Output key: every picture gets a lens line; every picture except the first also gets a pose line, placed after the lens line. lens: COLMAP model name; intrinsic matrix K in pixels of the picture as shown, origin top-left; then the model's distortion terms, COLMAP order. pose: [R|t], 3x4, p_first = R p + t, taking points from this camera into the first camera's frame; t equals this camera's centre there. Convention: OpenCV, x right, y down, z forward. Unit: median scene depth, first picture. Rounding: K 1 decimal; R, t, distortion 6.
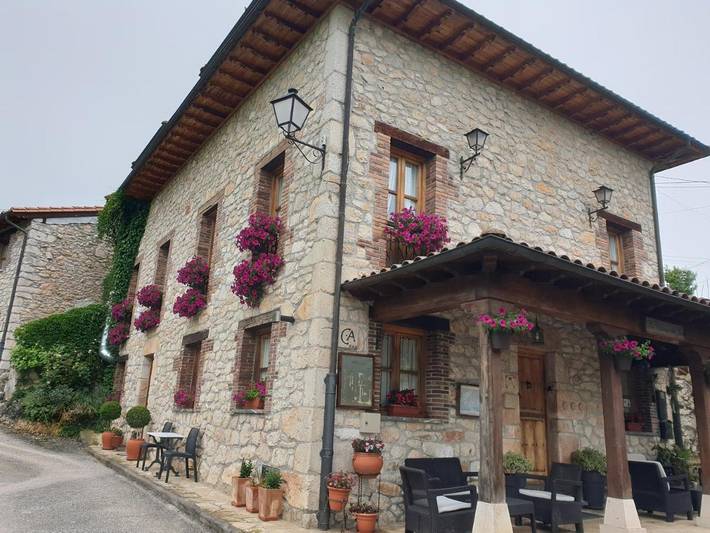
lens RADIAL K [[573.5, 0, 355.0], [0, 573.5, 266.5], [0, 0, 1]] dist [0.205816, -0.642076]
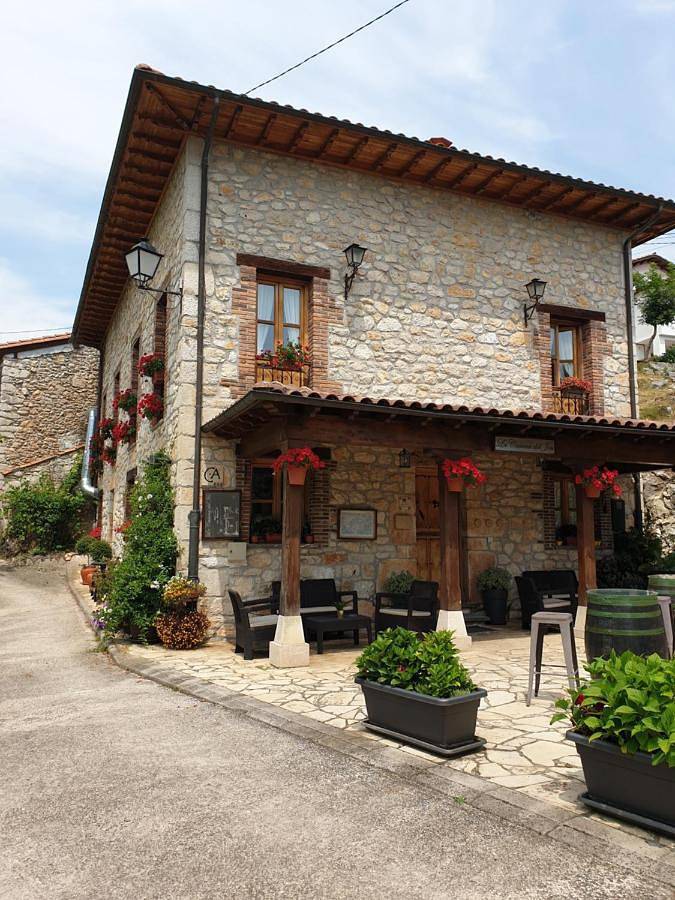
lens RADIAL K [[726.9, 0, 337.5], [0, 726.9, 450.0], [0, 0, 1]] dist [0.205816, -0.642076]
pose [[0.979954, -0.066489, -0.187802, 0.388958], [0.091495, 0.987573, 0.127782, -0.061585], [0.176972, -0.142403, 0.973859, -0.223336]]
